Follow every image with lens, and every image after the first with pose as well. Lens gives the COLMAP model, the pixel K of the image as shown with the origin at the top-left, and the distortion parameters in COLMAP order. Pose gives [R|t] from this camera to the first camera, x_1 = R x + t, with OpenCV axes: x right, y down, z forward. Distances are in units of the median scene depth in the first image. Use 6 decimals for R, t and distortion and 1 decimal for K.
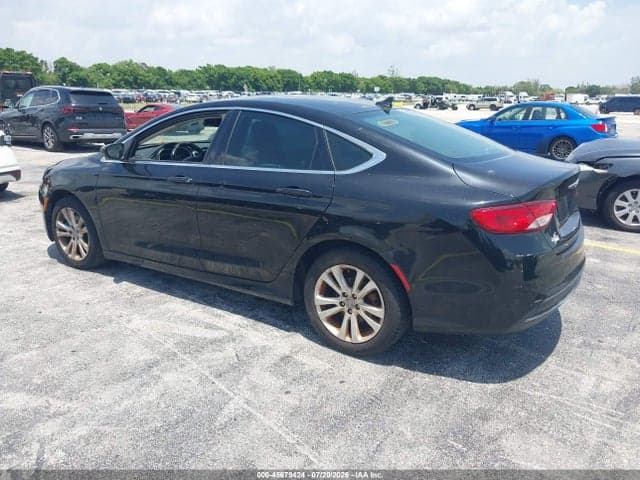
lens RADIAL K [[550.4, 0, 303.7], [0, 550.4, 243.8], [0, 0, 1]] dist [-0.009431, -0.002096]
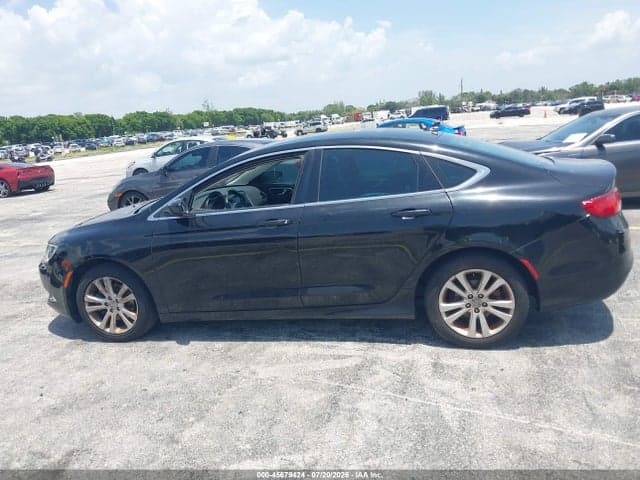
lens RADIAL K [[555.5, 0, 320.2], [0, 555.5, 254.8], [0, 0, 1]] dist [-0.002415, -0.015214]
pose [[0.927097, -0.176159, 0.330846, -0.379519], [0.189246, 0.981901, -0.007492, -0.027153], [-0.323539, 0.069557, 0.943655, 0.015952]]
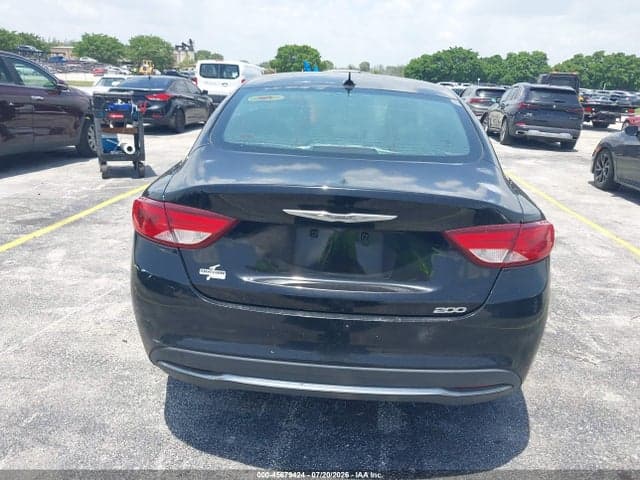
lens RADIAL K [[527.3, 0, 320.0], [0, 527.3, 240.0], [0, 0, 1]] dist [-0.009492, -0.000859]
pose [[0.479106, 0.263275, -0.837343, 0.630218], [-0.269460, 0.952010, 0.145150, -0.104615], [0.835373, 0.156088, 0.527056, 0.466824]]
